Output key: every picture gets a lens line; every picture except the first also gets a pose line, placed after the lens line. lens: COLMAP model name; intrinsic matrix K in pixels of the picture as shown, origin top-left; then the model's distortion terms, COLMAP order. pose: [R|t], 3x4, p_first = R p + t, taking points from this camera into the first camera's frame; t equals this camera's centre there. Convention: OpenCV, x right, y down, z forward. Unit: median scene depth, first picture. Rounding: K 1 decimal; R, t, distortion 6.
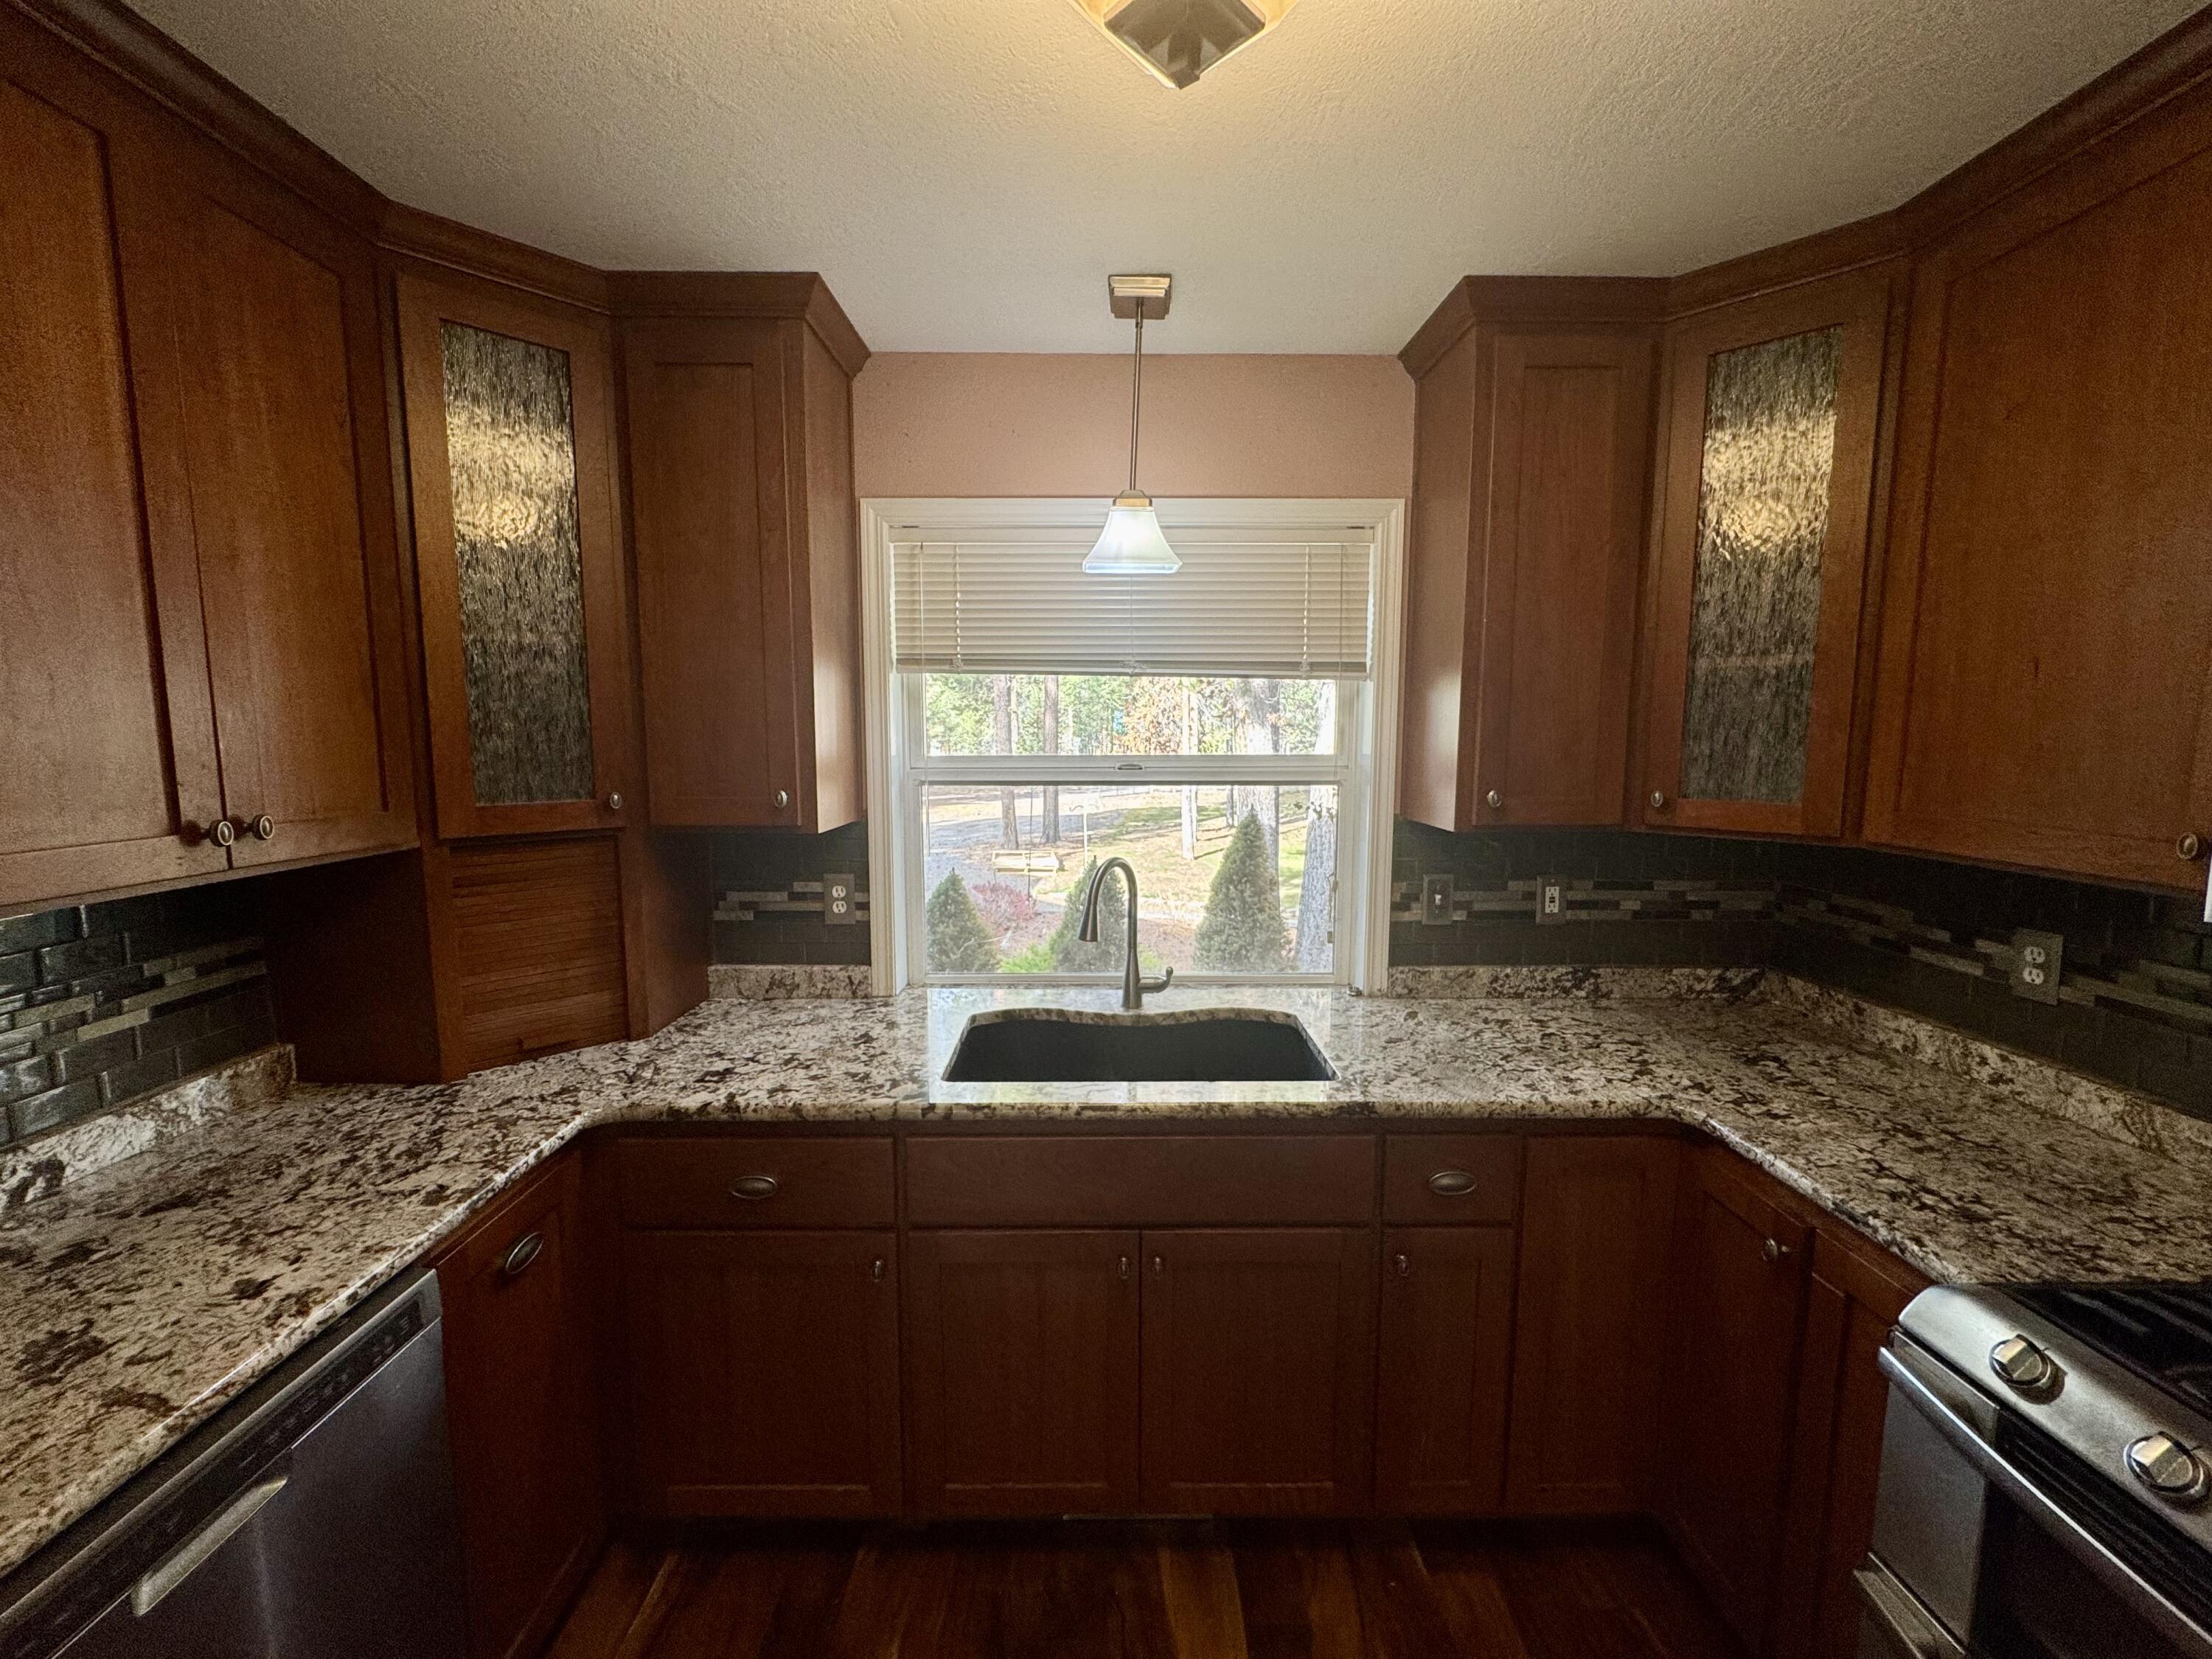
lens RADIAL K [[875.9, 0, 1106.0], [0, 875.9, 829.5], [0, 0, 1]] dist [-0.000975, -0.000279]
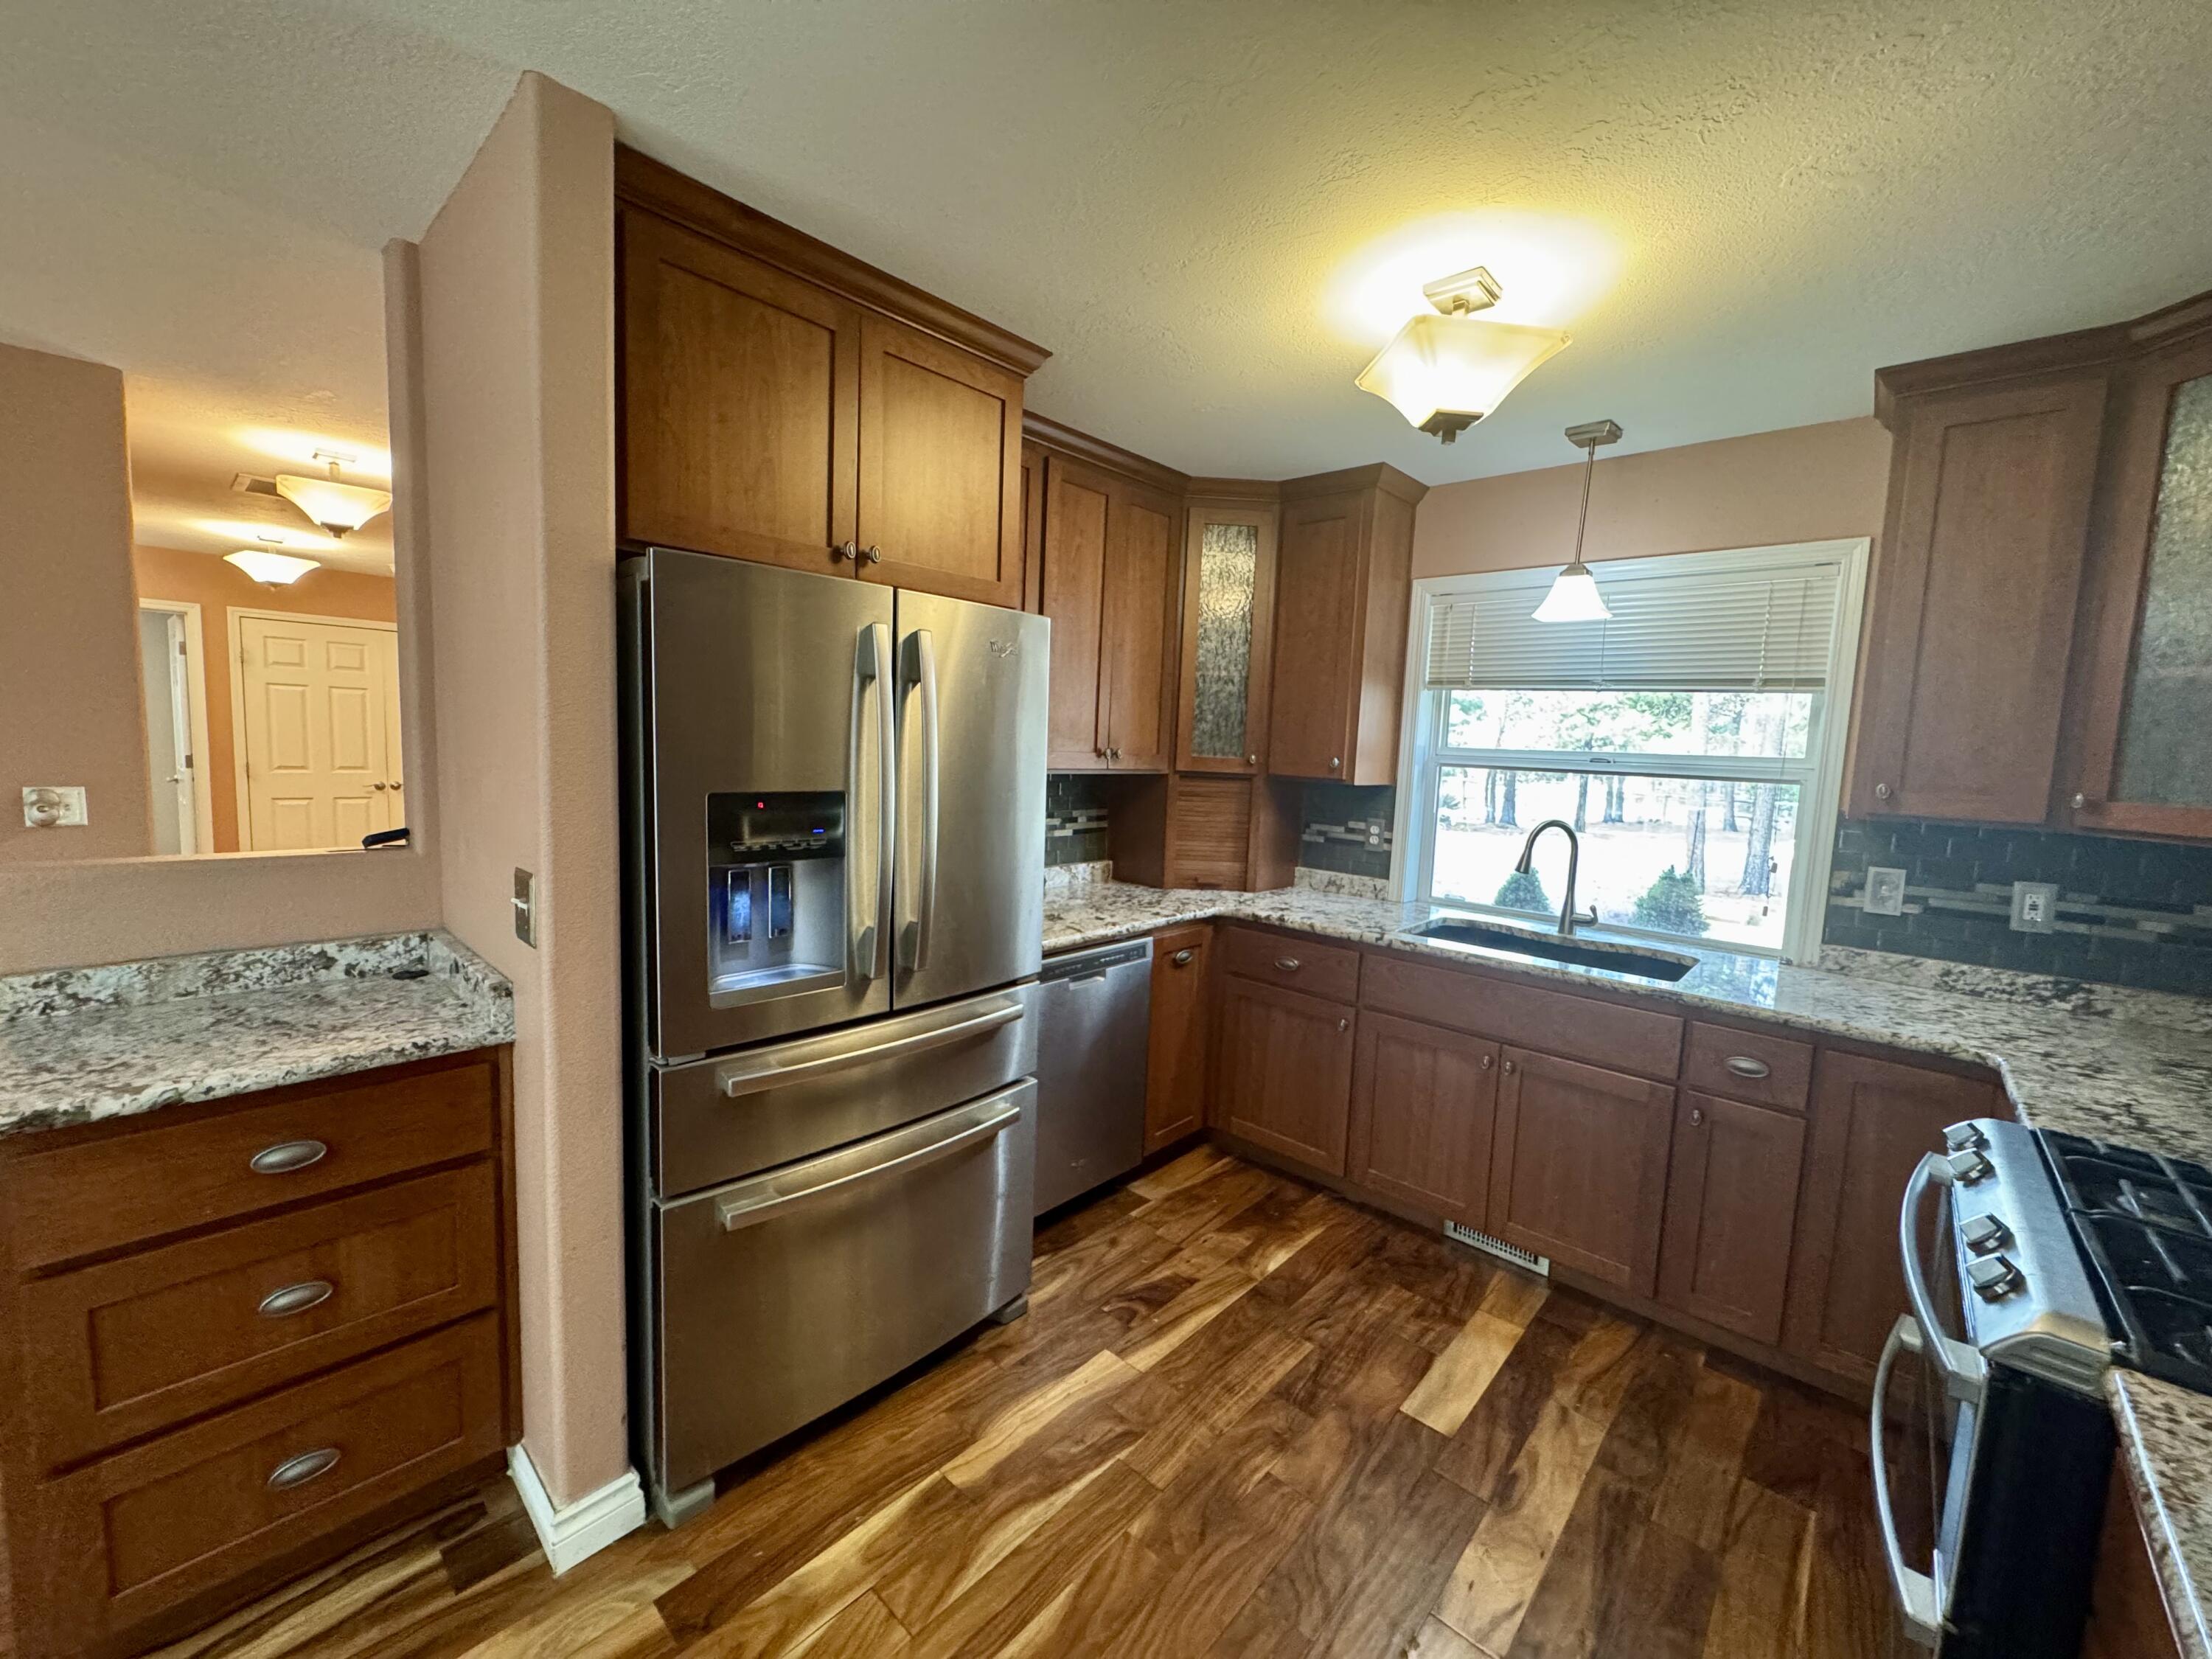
lens RADIAL K [[875.9, 0, 1106.0], [0, 875.9, 829.5], [0, 0, 1]] dist [-0.000975, -0.000279]
pose [[0.734979, 0.098338, -0.670921, 0.459045], [-0.115237, 0.993150, 0.019328, 0.111790], [0.668226, 0.063109, 0.741277, -0.562327]]
